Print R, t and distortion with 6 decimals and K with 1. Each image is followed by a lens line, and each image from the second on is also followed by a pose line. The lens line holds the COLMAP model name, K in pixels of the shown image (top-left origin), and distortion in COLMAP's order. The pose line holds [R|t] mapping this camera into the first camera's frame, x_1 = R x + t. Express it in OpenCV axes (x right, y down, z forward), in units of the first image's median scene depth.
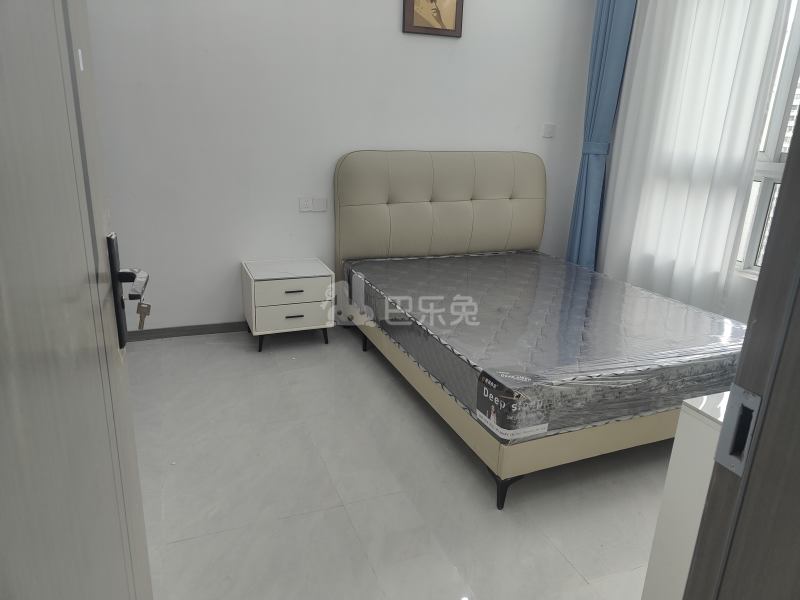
lens RADIAL K [[559.6, 0, 400.0], [0, 559.6, 300.0], [0, 0, 1]] dist [-0.006677, -0.001705]
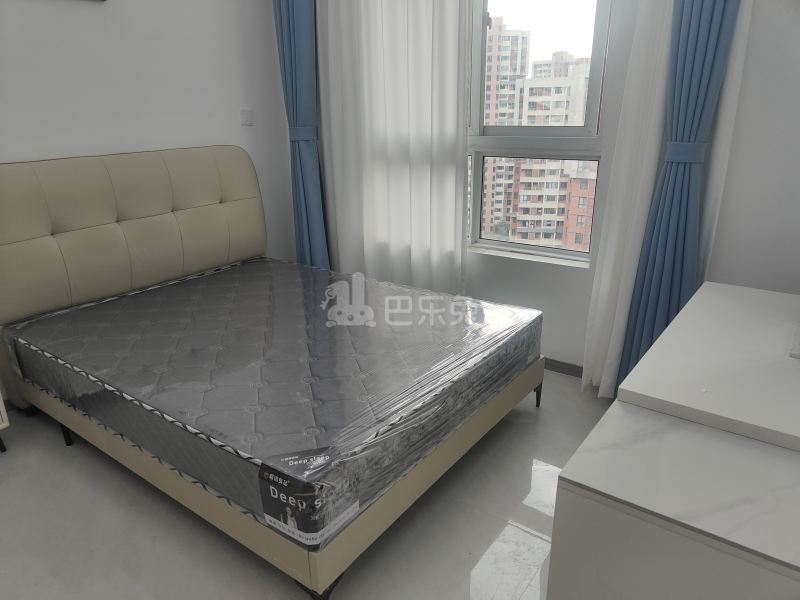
lens RADIAL K [[558.1, 0, 398.7], [0, 558.1, 311.7], [0, 0, 1]] dist [0.005729, 0.005982]
pose [[0.859026, -0.222722, 0.460945, 0.009435], [0.199548, 0.974858, 0.099156, -0.093758], [-0.471440, 0.006803, 0.881872, 0.254648]]
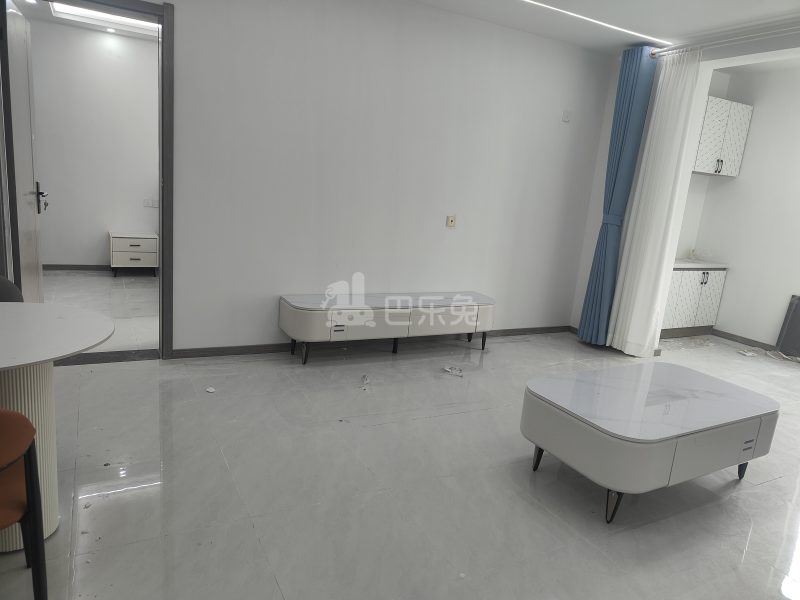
lens RADIAL K [[559.6, 0, 400.0], [0, 559.6, 300.0], [0, 0, 1]] dist [-0.006677, -0.001705]
pose [[0.993593, 0.030215, 0.108902, 0.728852], [-0.020501, 0.995799, -0.089237, 0.463102], [-0.111141, 0.086433, 0.990039, -1.398671]]
